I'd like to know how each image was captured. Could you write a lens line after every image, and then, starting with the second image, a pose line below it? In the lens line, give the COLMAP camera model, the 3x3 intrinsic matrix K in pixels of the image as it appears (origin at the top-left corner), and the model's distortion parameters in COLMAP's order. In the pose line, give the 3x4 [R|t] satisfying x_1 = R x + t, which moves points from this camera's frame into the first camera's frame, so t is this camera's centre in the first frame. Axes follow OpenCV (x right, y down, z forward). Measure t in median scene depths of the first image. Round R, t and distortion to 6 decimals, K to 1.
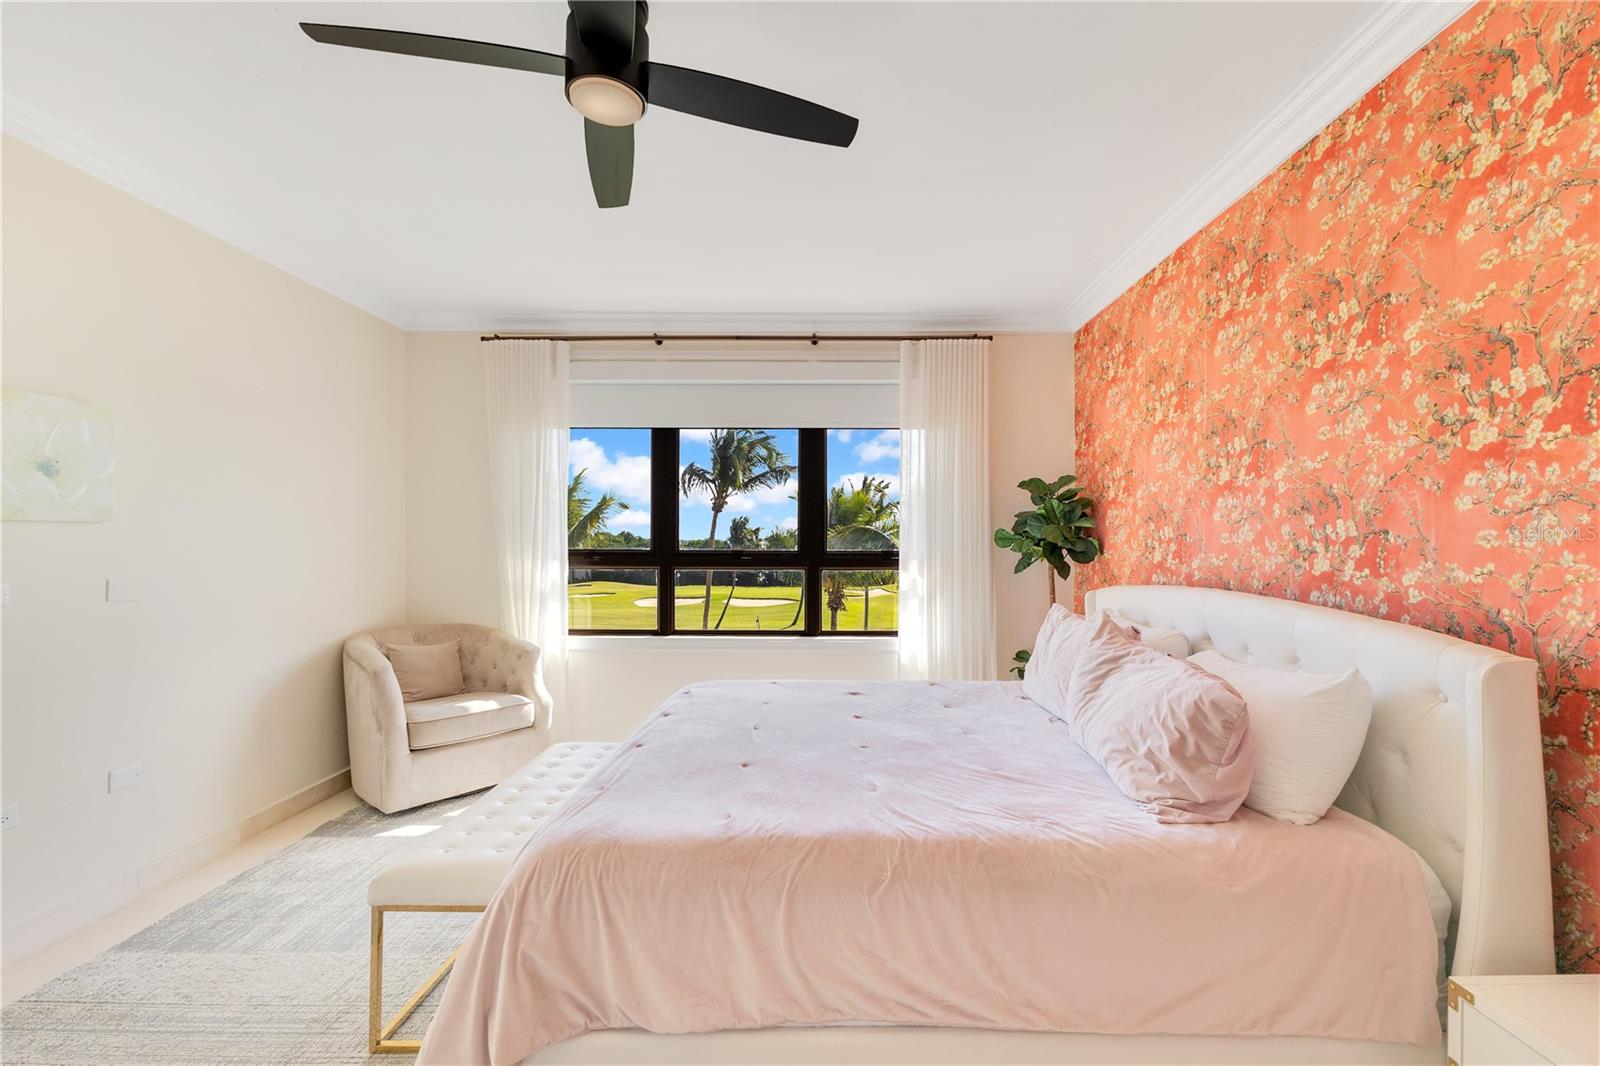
lens RADIAL K [[730.2, 0, 800.0], [0, 730.2, 533.0], [0, 0, 1]] dist [0.021151, 0.000335]
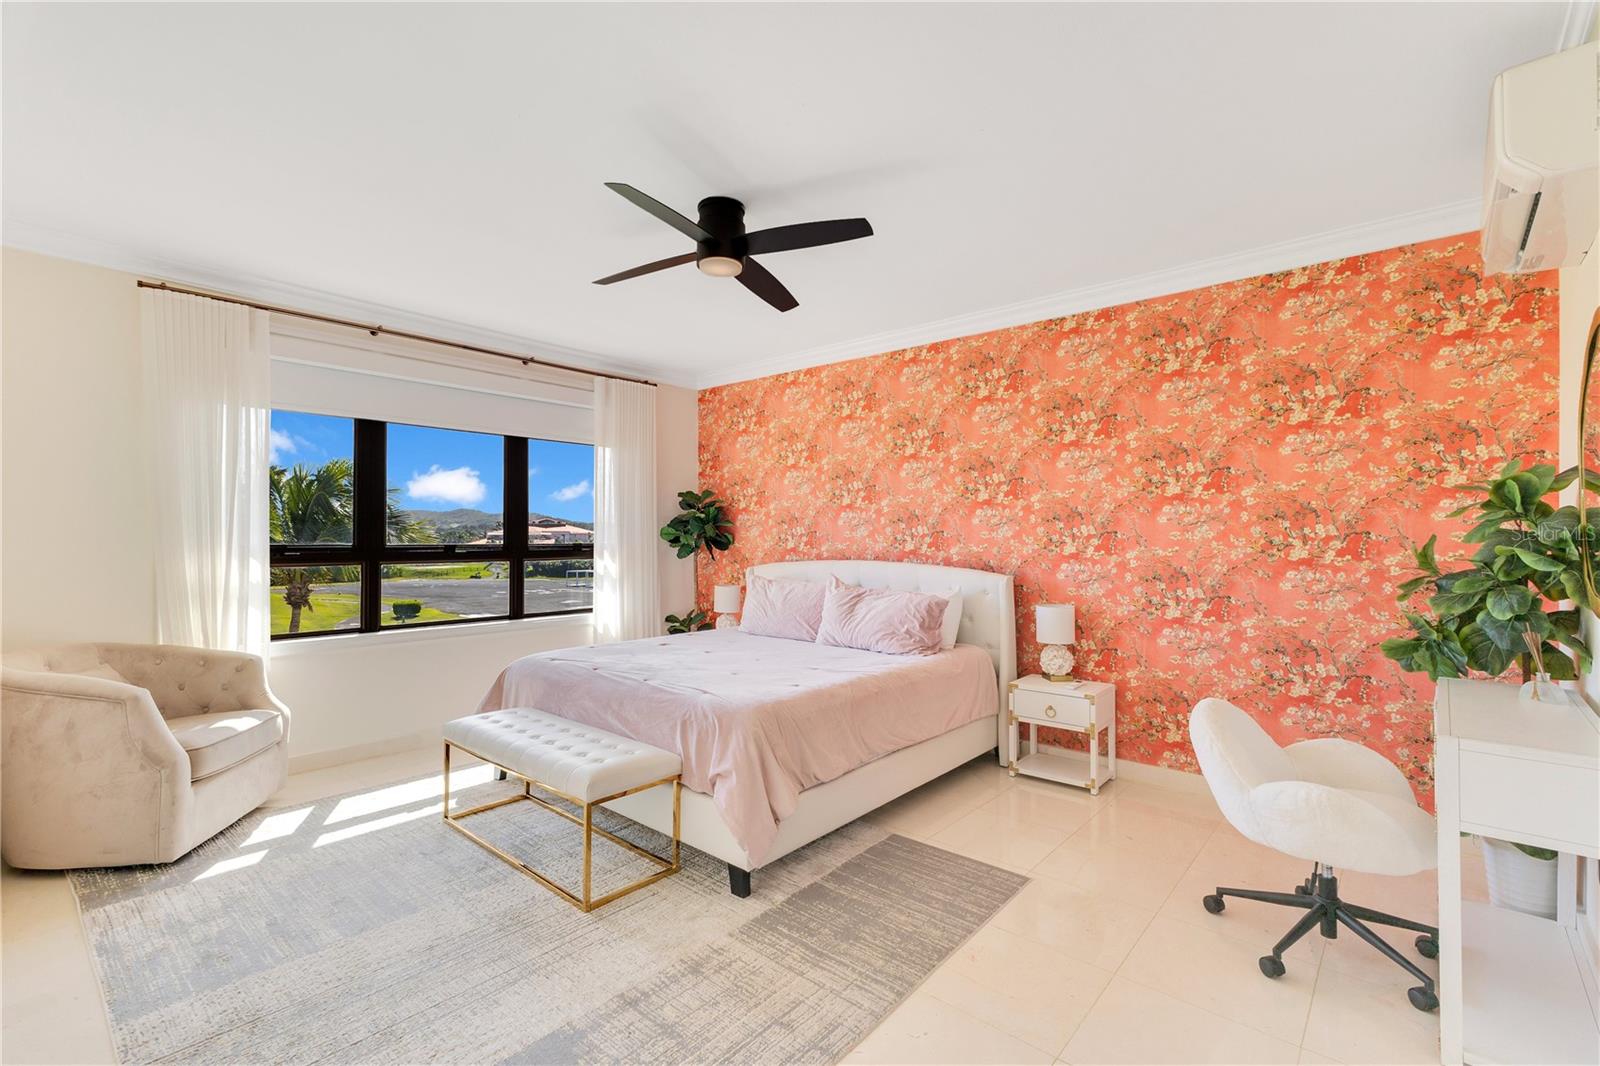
lens RADIAL K [[730.2, 0, 800.0], [0, 730.2, 533.0], [0, 0, 1]] dist [0.021151, 0.000335]
pose [[0.641439, 0.000150, 0.767174, -0.612477], [-0.007755, 0.999950, 0.006288, -0.004187], [-0.767135, -0.009983, 0.641409, -0.074888]]
